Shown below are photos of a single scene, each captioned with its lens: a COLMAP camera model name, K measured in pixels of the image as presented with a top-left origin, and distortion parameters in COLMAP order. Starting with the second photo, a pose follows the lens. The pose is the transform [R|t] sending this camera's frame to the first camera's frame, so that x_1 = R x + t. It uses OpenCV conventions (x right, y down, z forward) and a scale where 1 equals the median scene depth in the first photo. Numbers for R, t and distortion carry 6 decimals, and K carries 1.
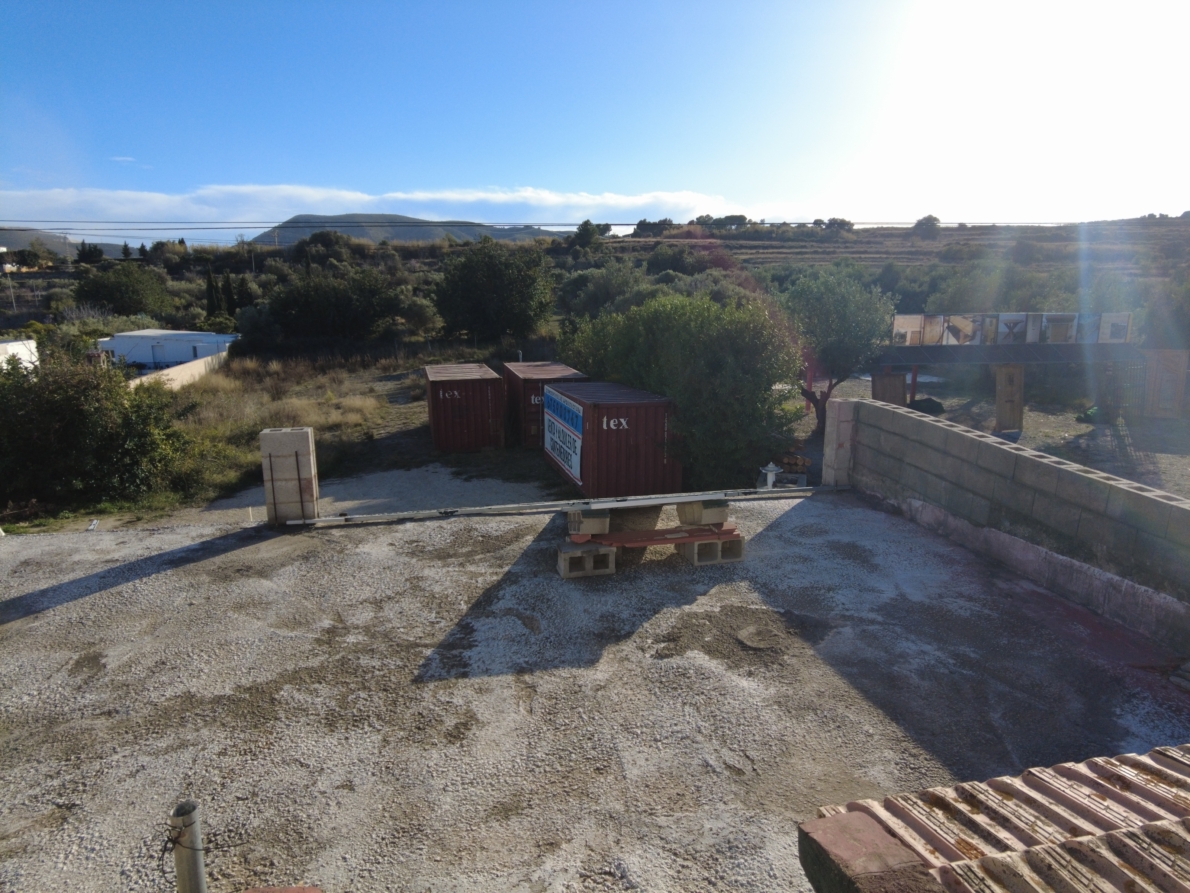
lens RADIAL K [[726.6, 0, 595.0], [0, 726.6, 446.5], [0, 0, 1]] dist [-0.079415, 0.050764]
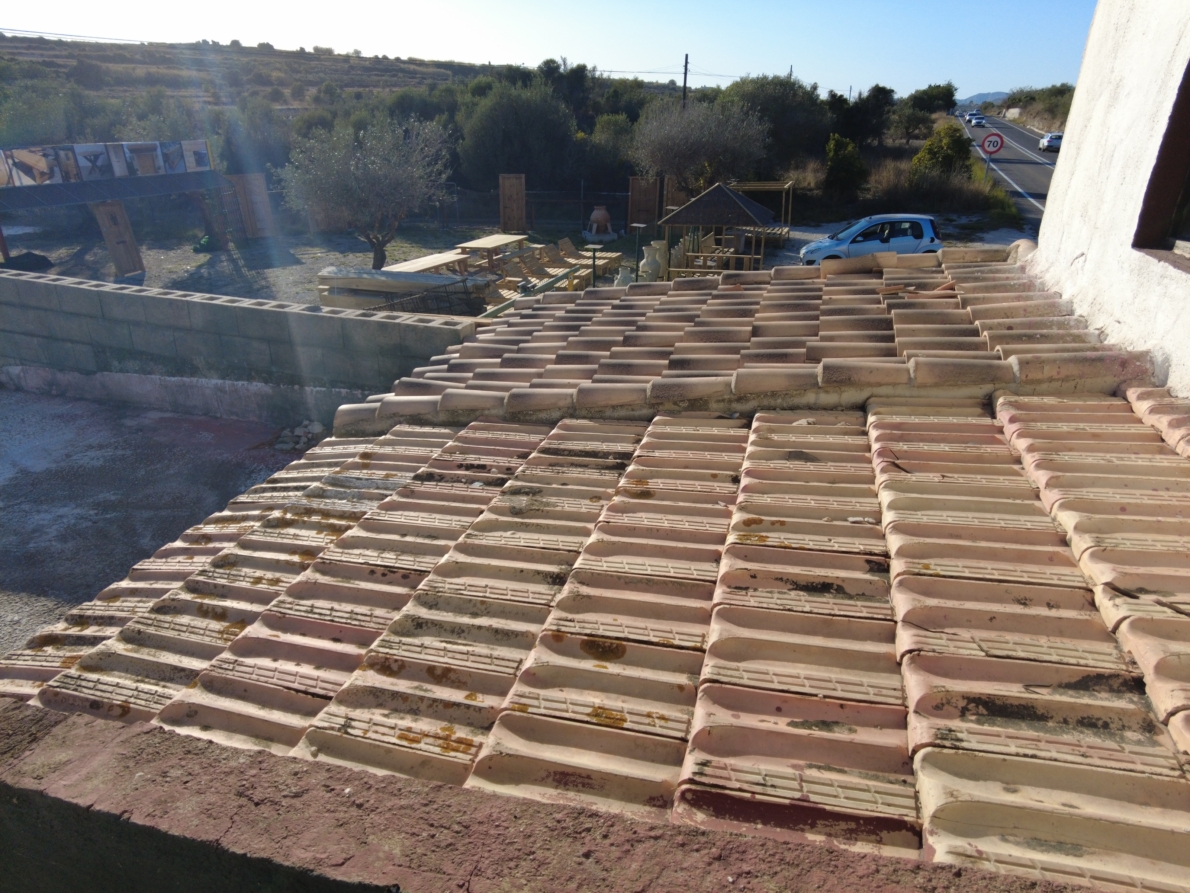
lens RADIAL K [[726.6, 0, 595.0], [0, 726.6, 446.5], [0, 0, 1]] dist [-0.079415, 0.050764]
pose [[0.466802, -0.362025, 0.806866, 0.072515], [0.181156, 0.932168, 0.313440, 0.038089], [-0.865608, -0.000146, 0.500721, -0.087662]]
